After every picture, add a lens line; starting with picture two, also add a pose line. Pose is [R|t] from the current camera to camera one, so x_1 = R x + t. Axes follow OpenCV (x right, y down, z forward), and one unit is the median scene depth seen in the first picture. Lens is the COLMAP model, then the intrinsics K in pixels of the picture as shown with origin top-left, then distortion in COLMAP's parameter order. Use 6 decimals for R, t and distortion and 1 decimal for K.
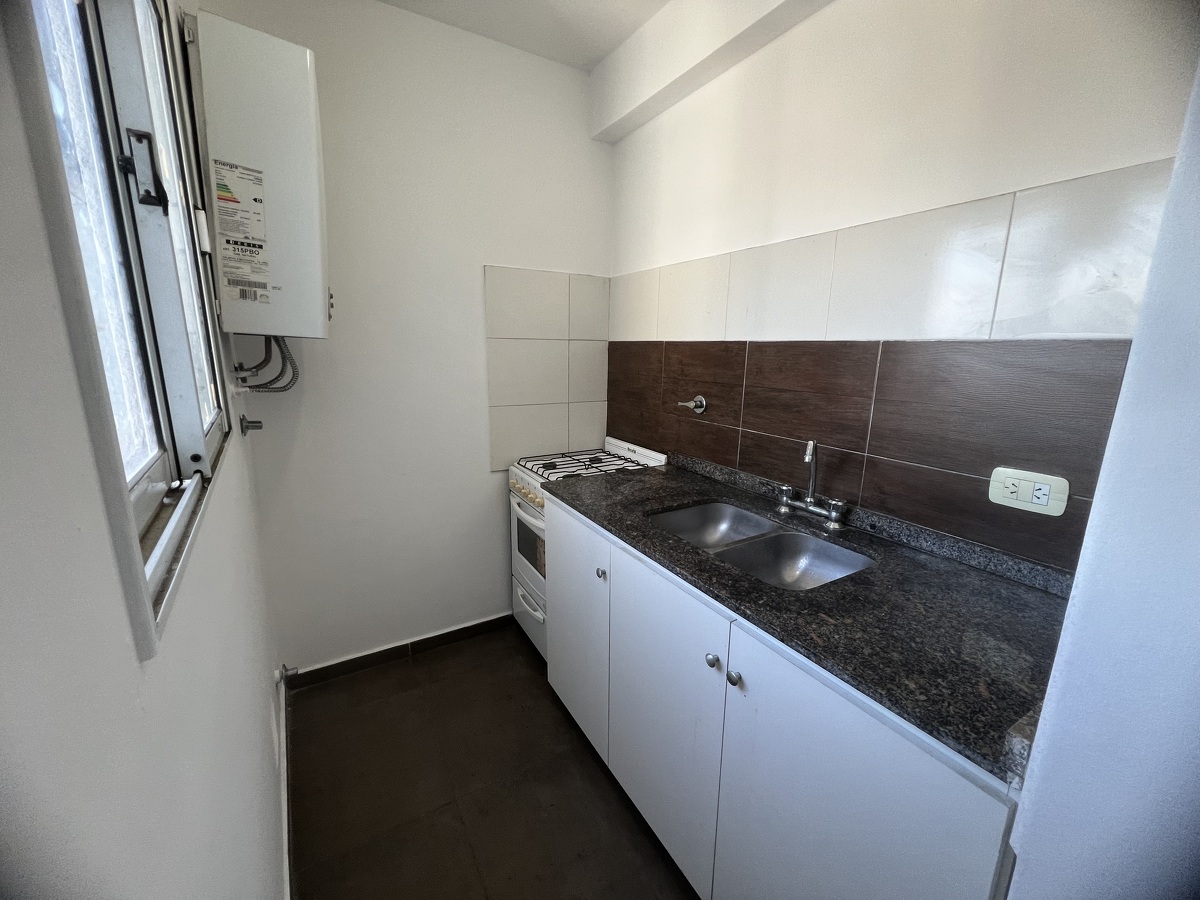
lens RADIAL K [[488.9, 0, 600.0], [0, 488.9, 450.0], [0, 0, 1]] dist [0.000096, -0.000046]
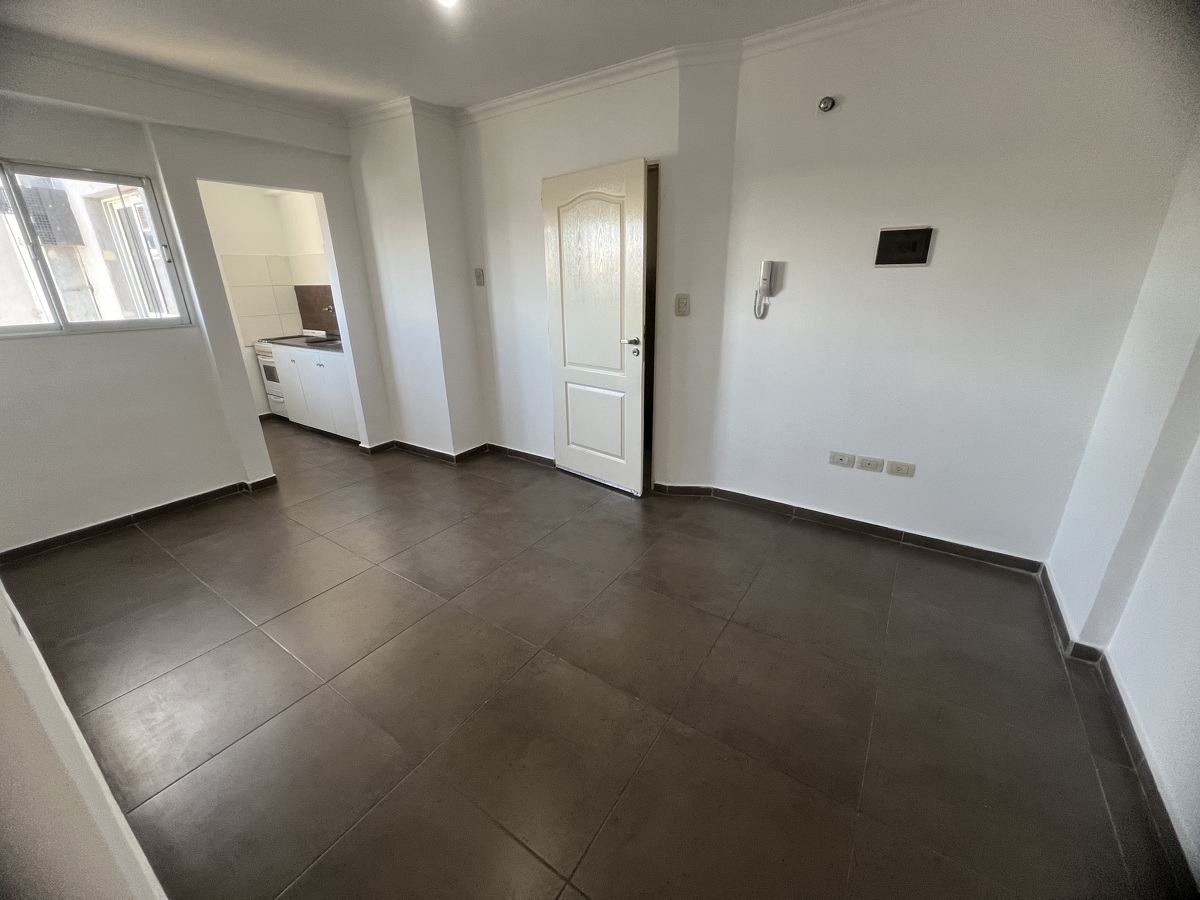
lens RADIAL K [[486.7, 0, 604.4], [0, 486.7, 467.2], [0, 0, 1]] dist [-0.000434, 0.000365]
pose [[0.908341, -0.155019, 0.388440, 0.336795], [0.096877, 0.981498, 0.165157, 0.396079], [-0.406856, -0.112388, 0.906553, -1.834414]]
